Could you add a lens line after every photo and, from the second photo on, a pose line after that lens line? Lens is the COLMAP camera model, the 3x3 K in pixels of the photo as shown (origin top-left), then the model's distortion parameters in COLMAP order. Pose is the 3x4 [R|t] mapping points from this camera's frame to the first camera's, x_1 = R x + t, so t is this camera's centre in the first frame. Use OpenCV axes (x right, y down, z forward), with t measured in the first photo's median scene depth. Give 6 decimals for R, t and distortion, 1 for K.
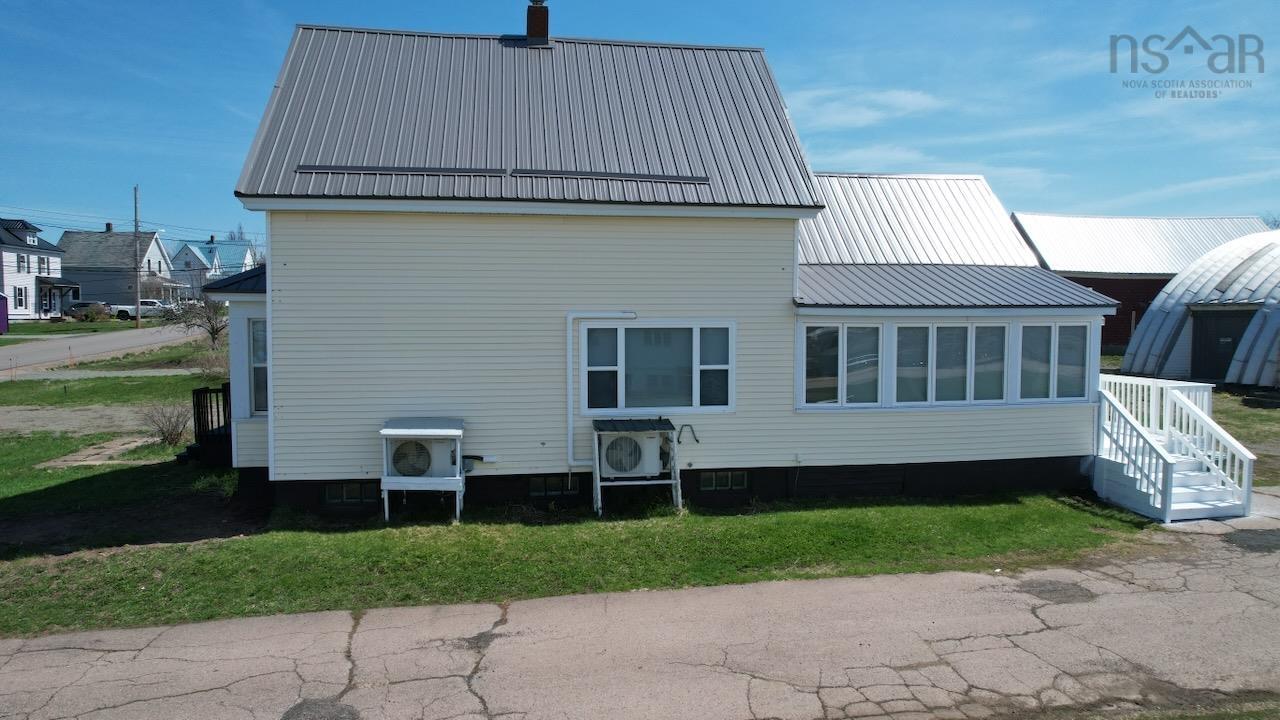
lens RADIAL K [[818.4, 0, 644.6], [0, 818.4, 364.8], [0, 0, 1]] dist [-0.082626, 0.074050]
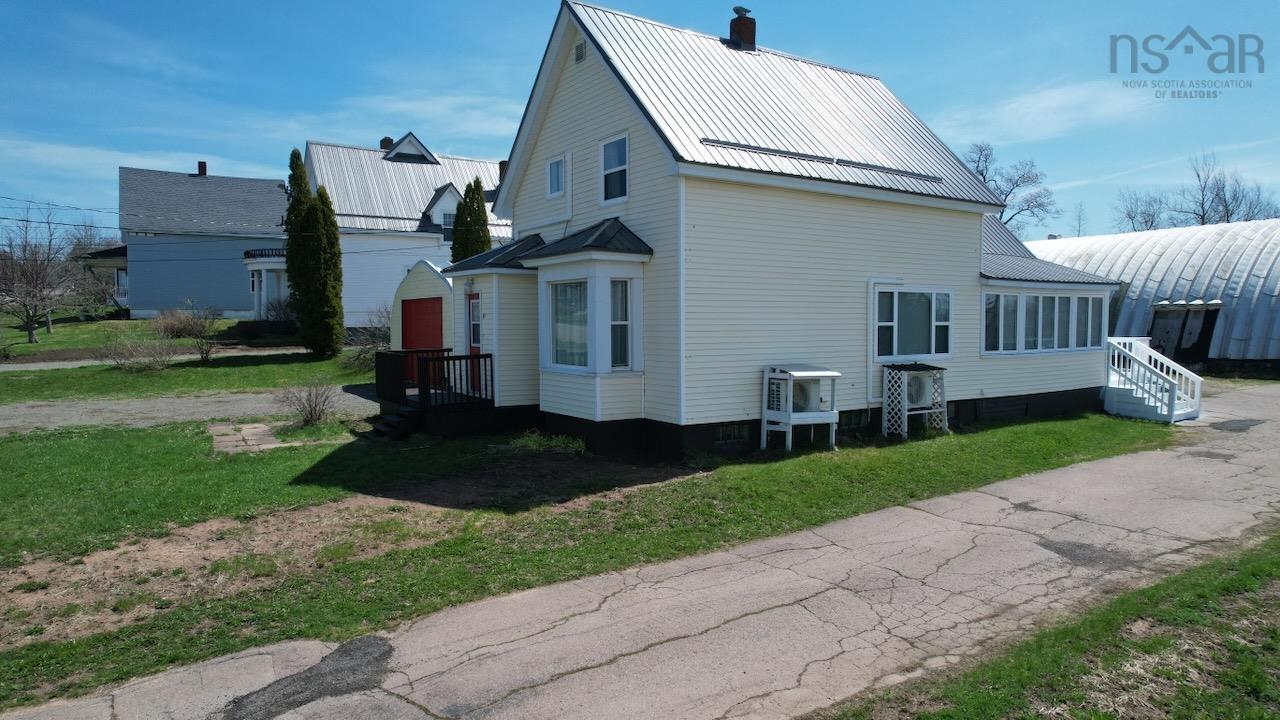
lens RADIAL K [[818.4, 0, 644.6], [0, 818.4, 364.8], [0, 0, 1]] dist [-0.082626, 0.074050]
pose [[0.907064, -0.023328, 0.420346, -0.917080], [0.026820, 0.999637, -0.002399, 0.060630], [-0.420138, 0.013450, 0.907361, 0.025321]]
